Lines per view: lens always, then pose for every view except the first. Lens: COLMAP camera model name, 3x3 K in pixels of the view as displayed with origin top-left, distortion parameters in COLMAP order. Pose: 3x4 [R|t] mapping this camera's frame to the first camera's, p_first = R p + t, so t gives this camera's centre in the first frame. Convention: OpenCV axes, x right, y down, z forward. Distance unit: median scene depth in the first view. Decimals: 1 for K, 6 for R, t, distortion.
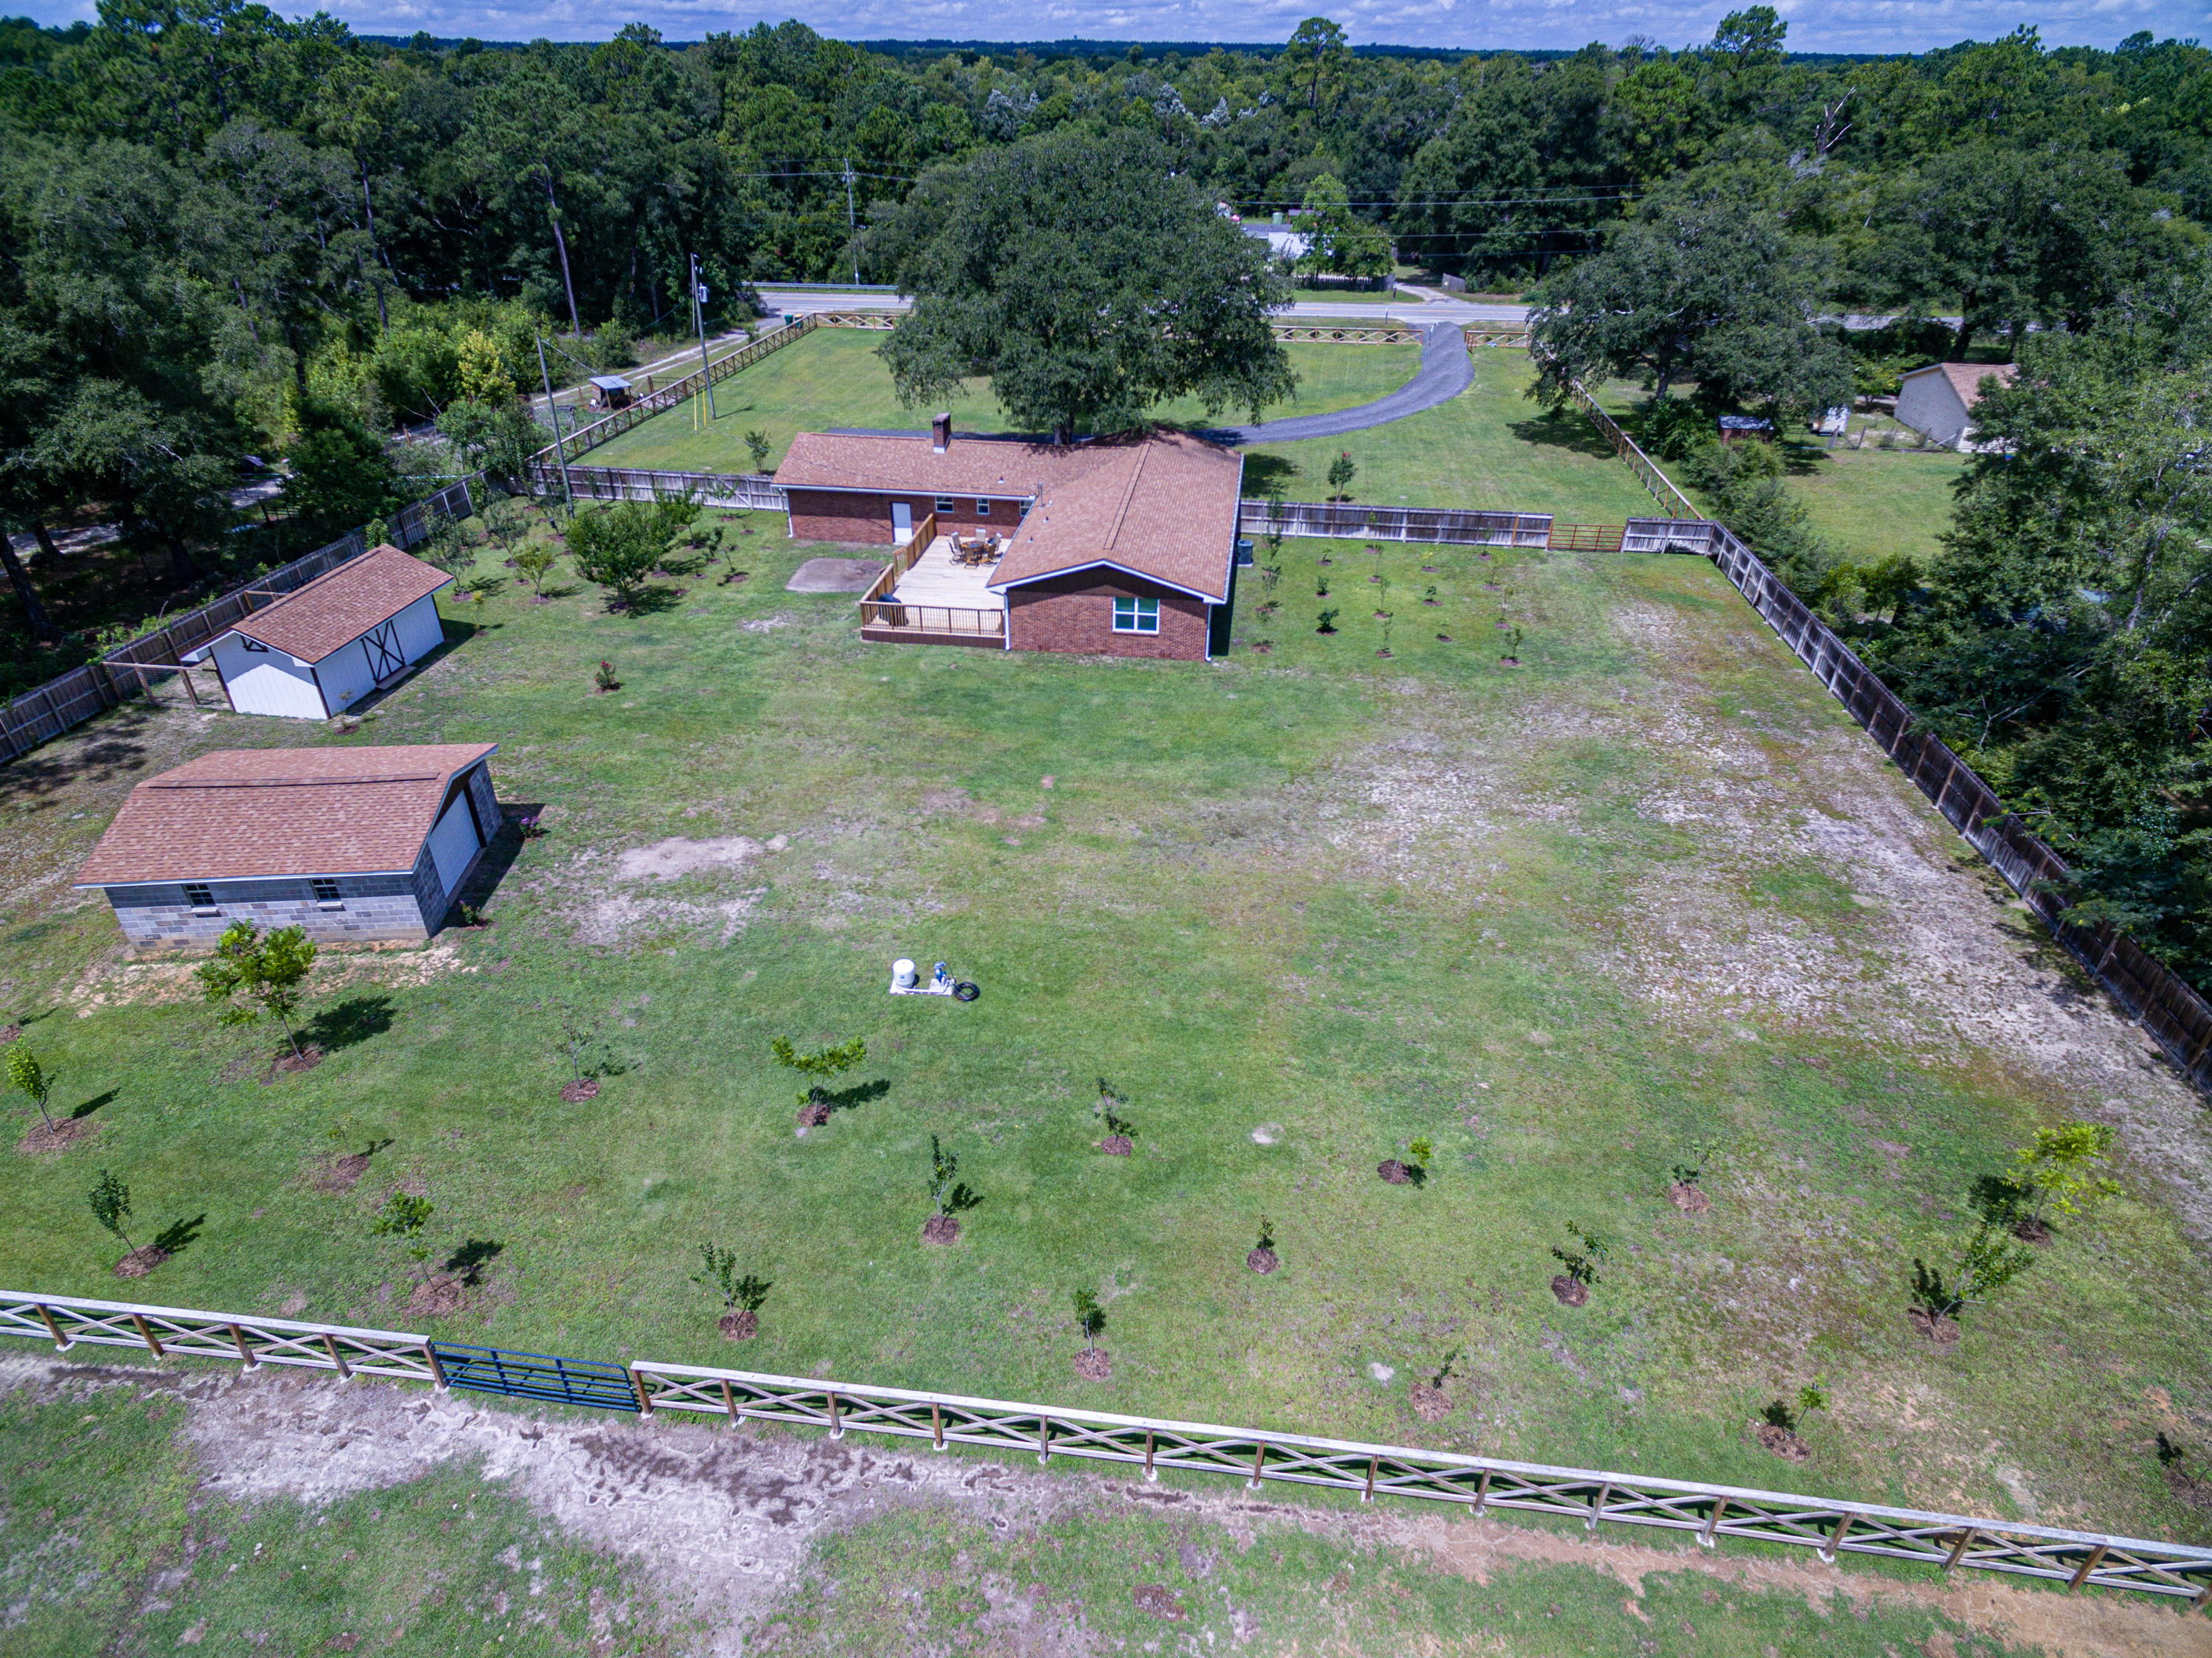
lens RADIAL K [[1205.6, 0, 1103.4], [0, 1205.6, 873.8], [0, 0, 1]] dist [0.011229, -0.000330]
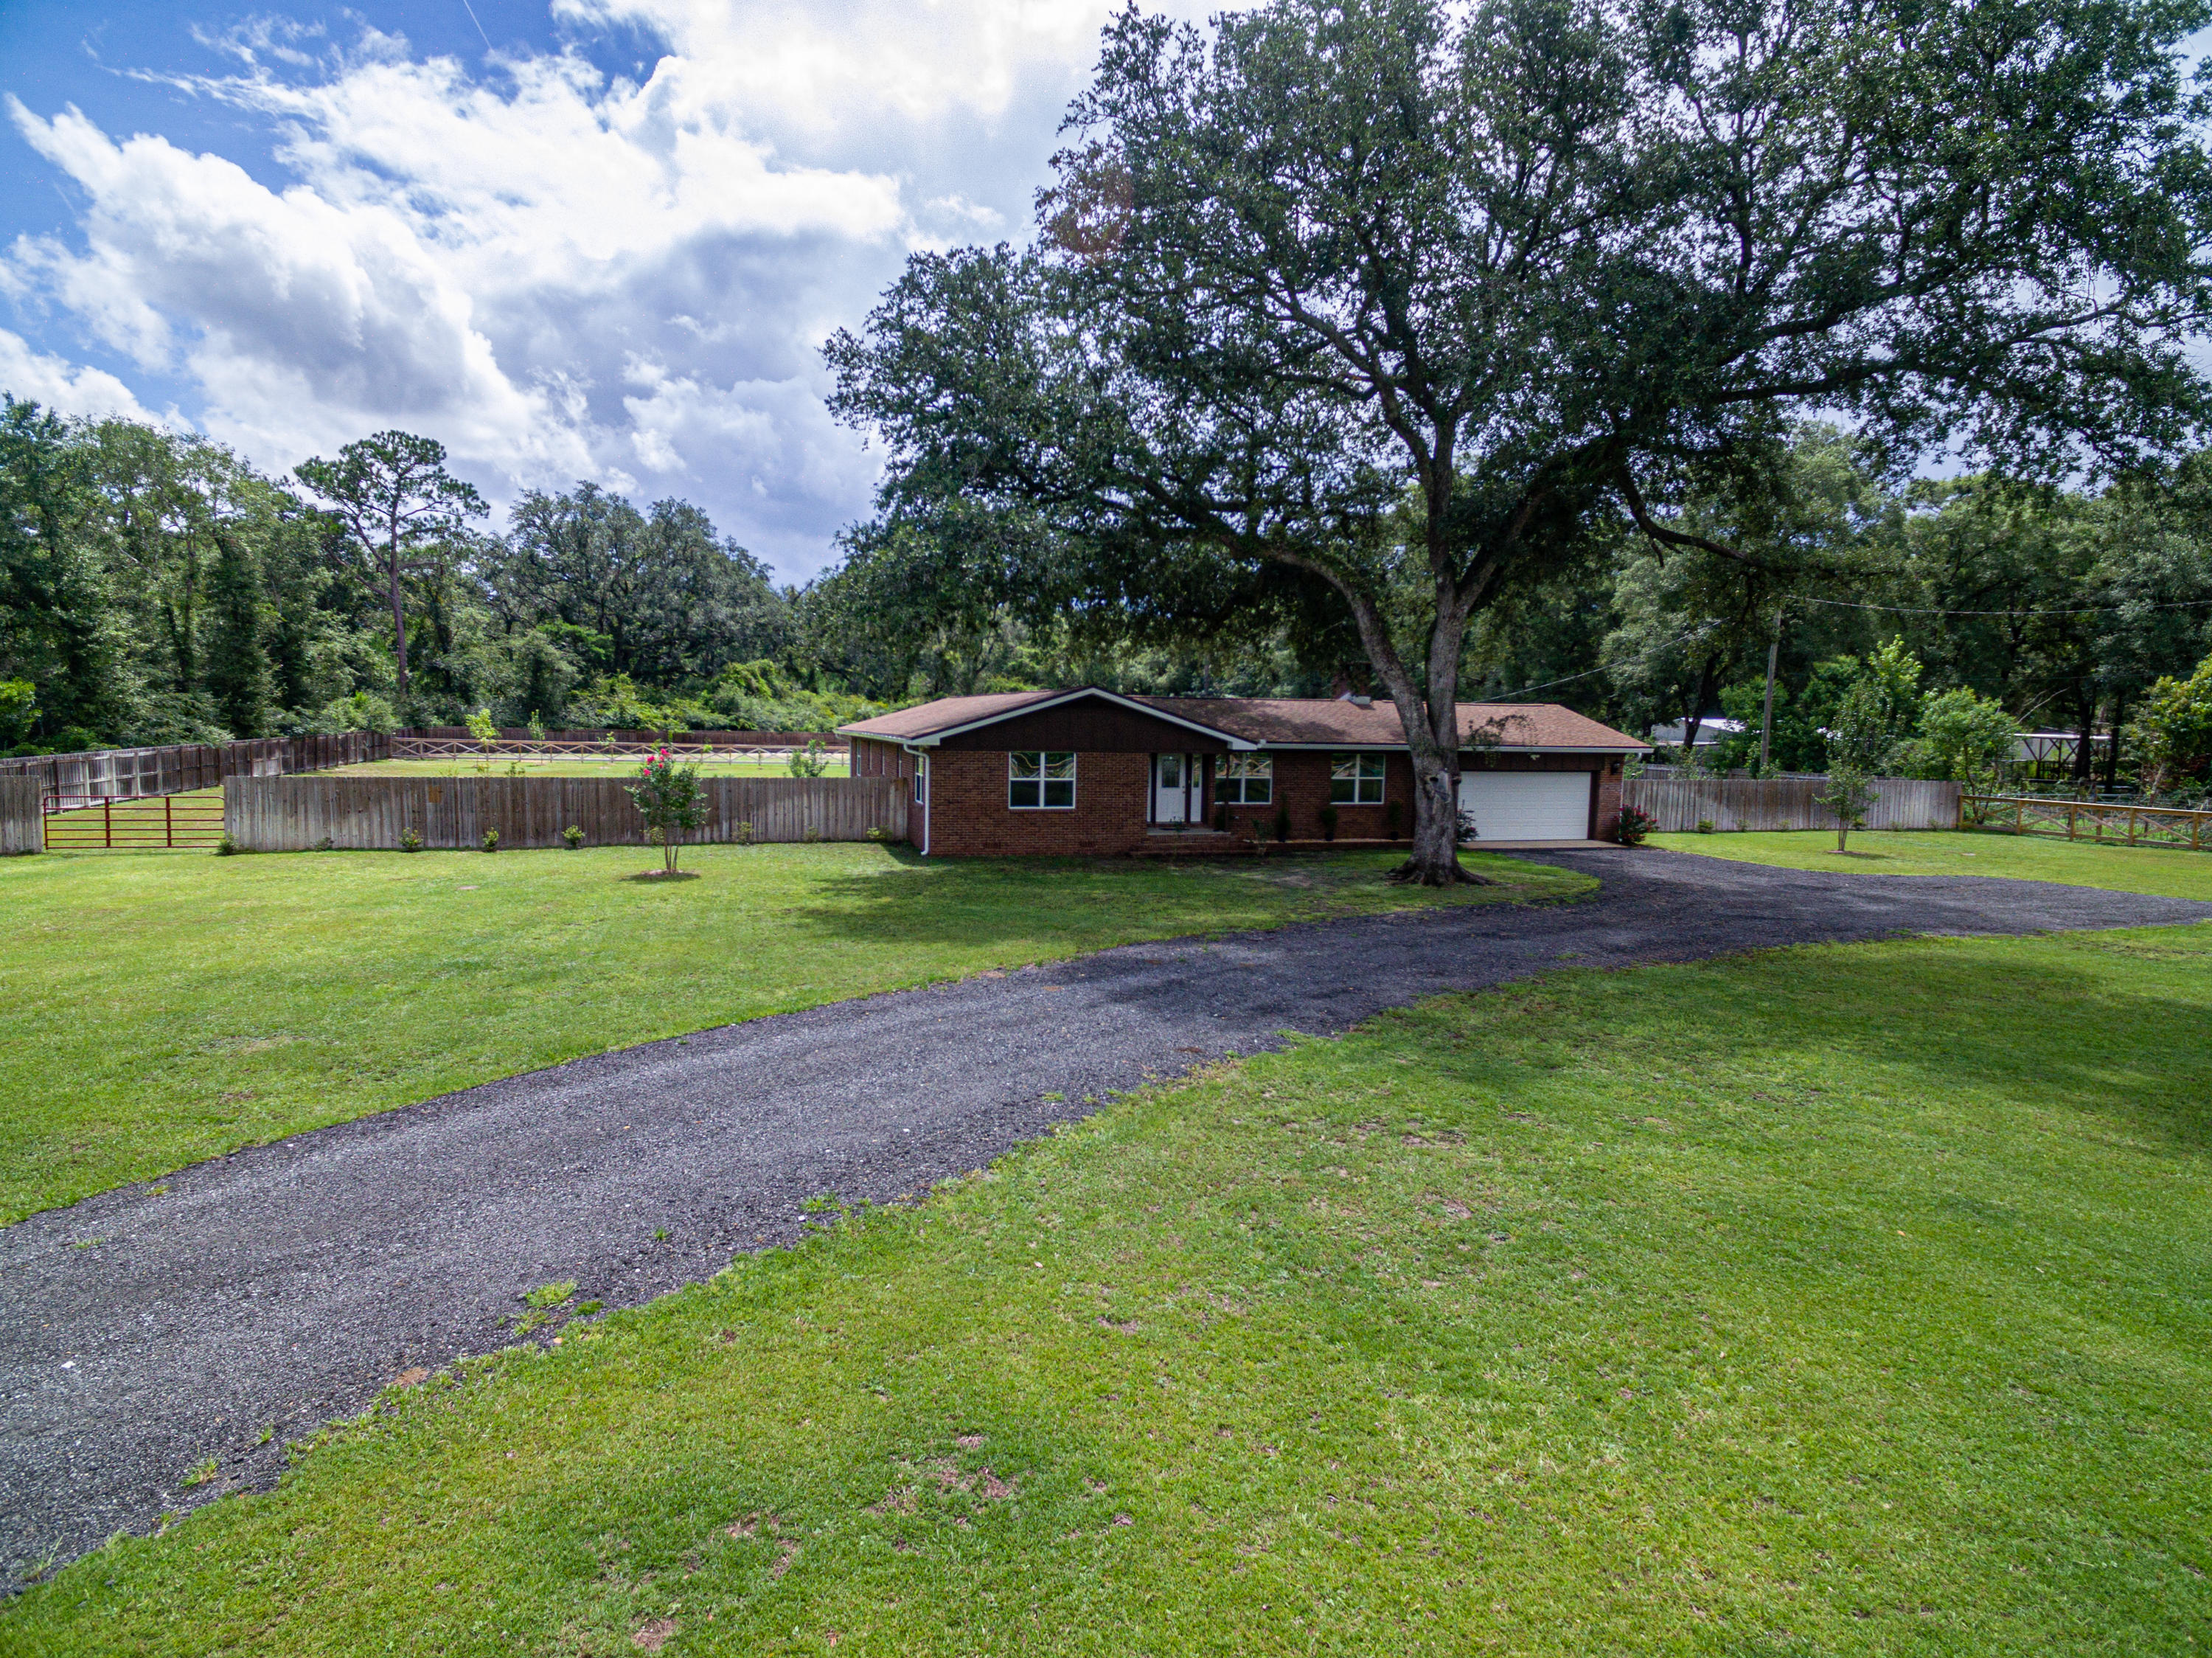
lens RADIAL K [[1214.6, 0, 1117.9], [0, 1214.6, 855.0], [0, 0, 1]] dist [0.009941, -0.002345]
pose [[-0.907354, 0.012905, -0.420169, 0.260389], [-0.259836, 0.768499, 0.584718, -0.662106], [0.330445, 0.639721, -0.693947, 1.499601]]
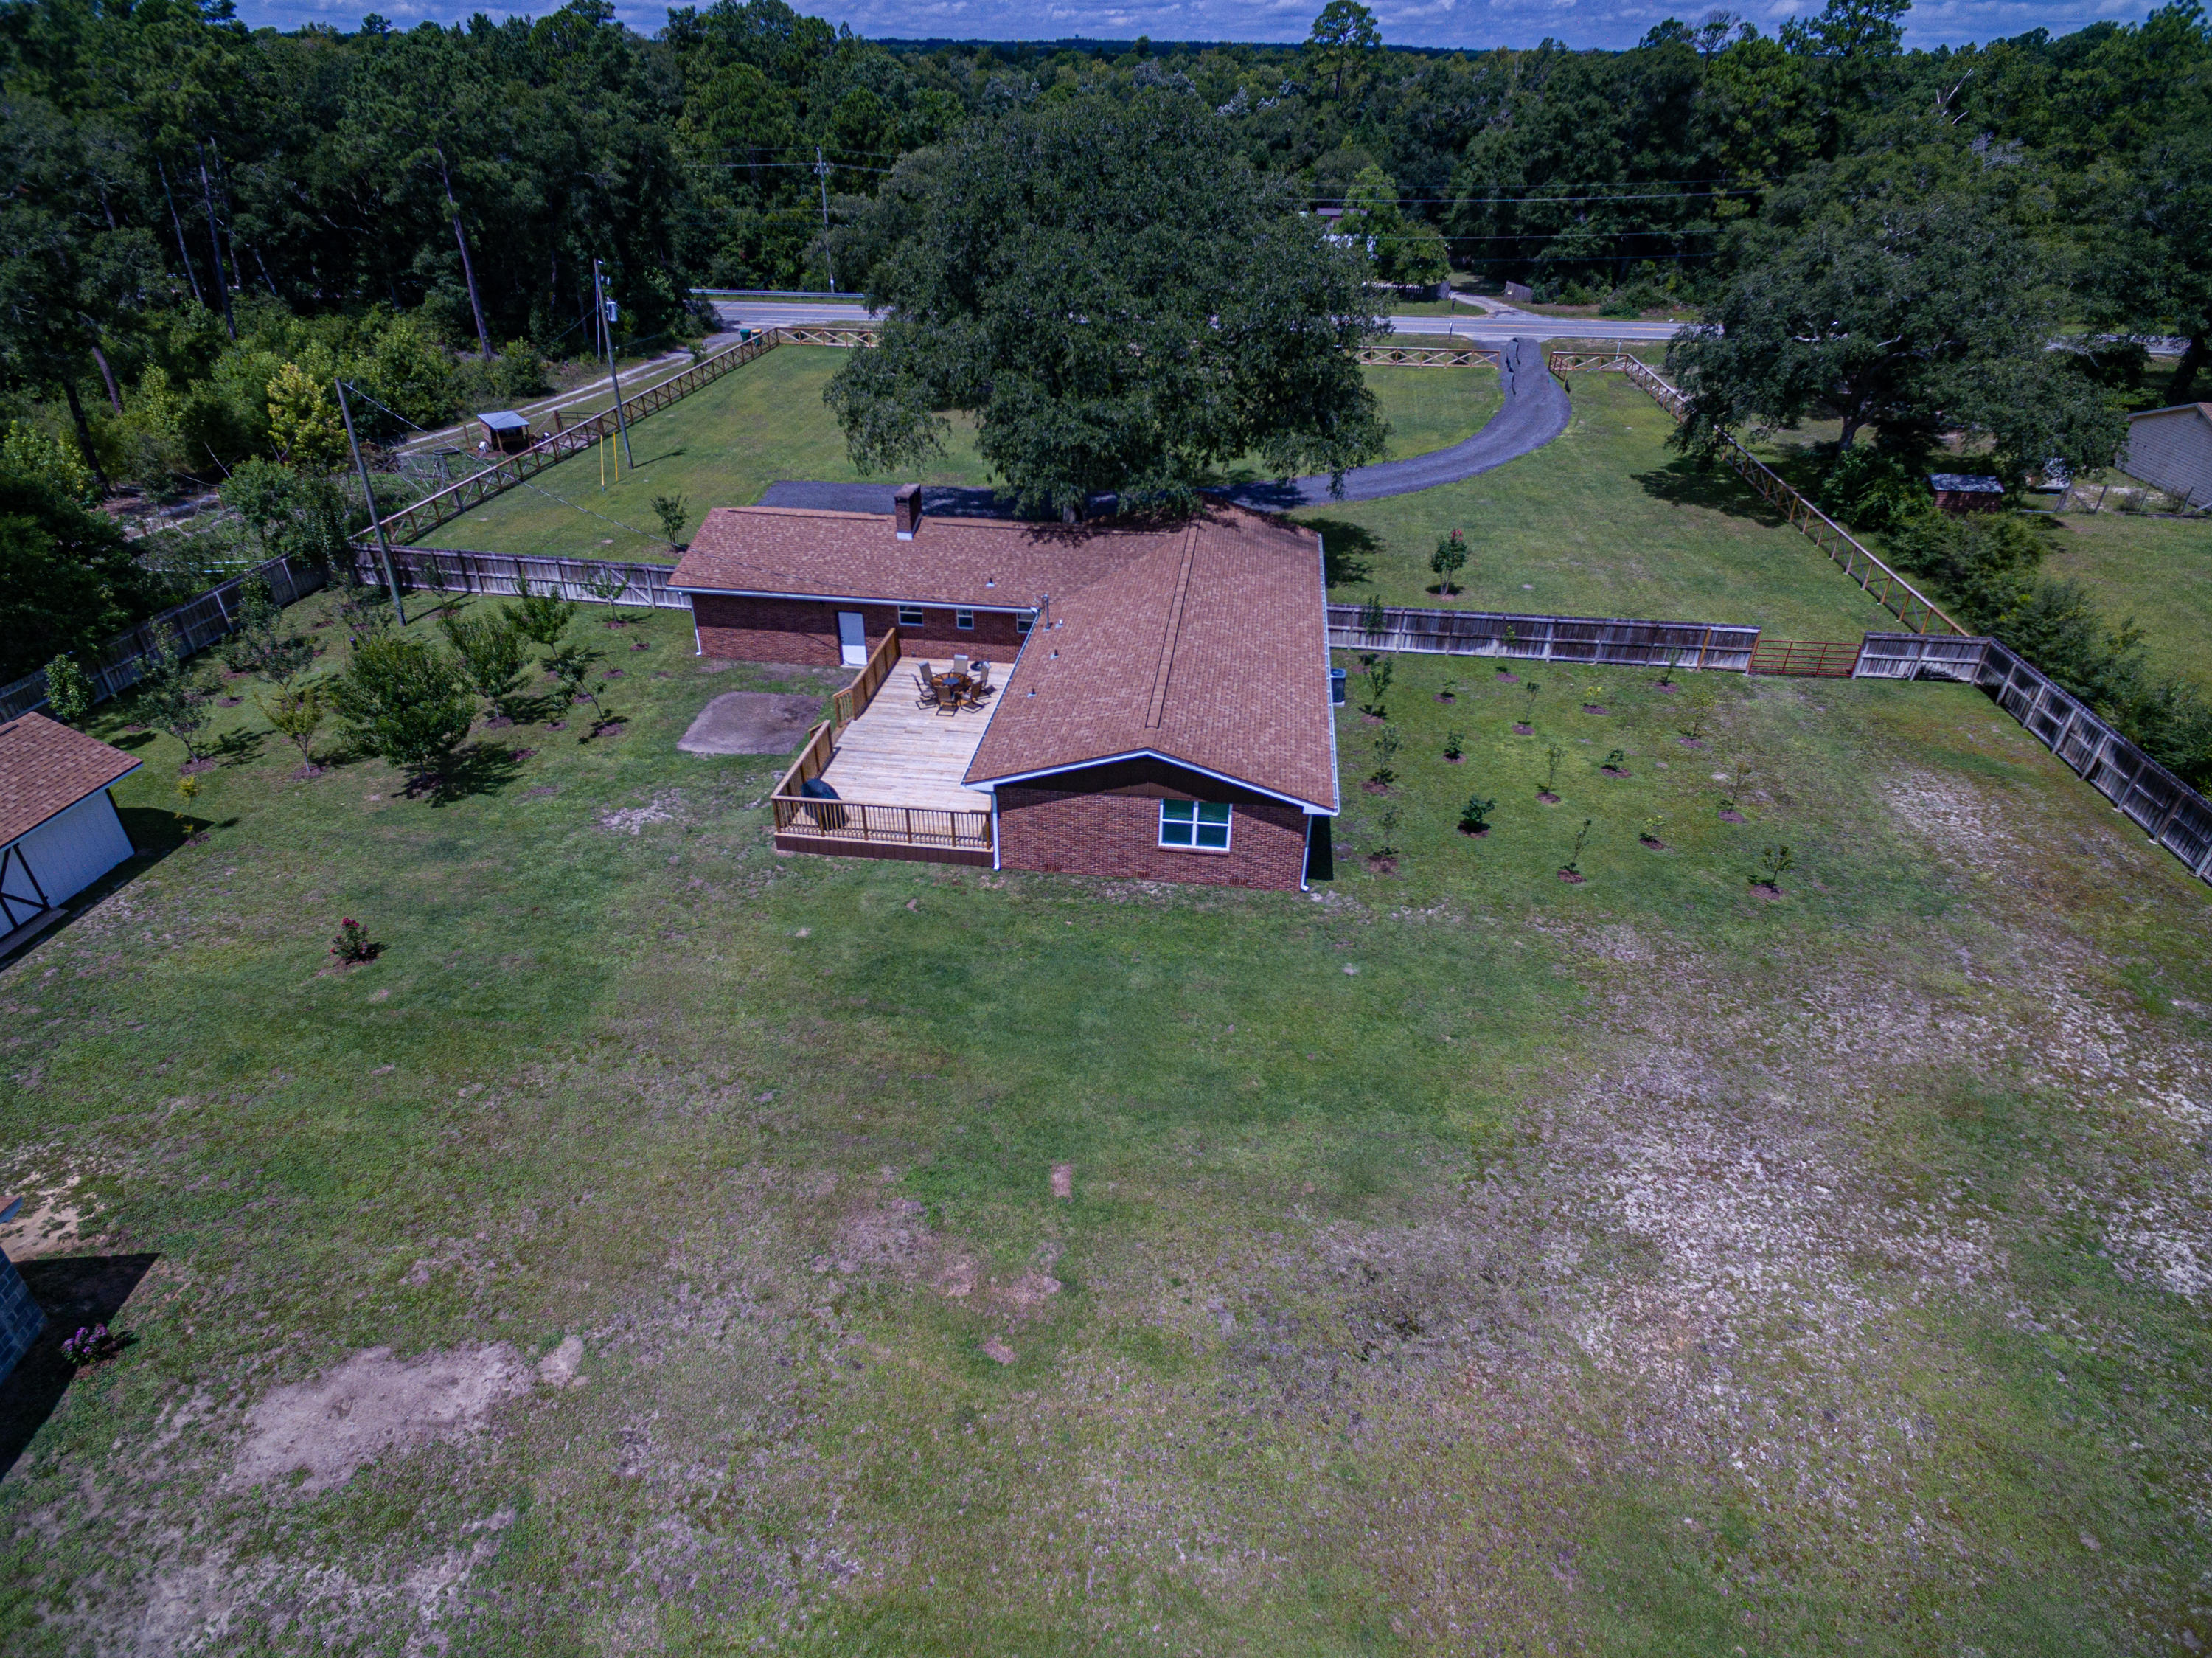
lens RADIAL K [[1216.1, 0, 1118.4], [0, 1216.1, 881.8], [0, 0, 1]] dist [0.013888, -0.003523]
pose [[0.999957, -0.002312, 0.008991, -0.016076], [0.002305, 0.999997, 0.000878, -0.148437], [-0.008993, -0.000857, 0.999959, 0.279742]]
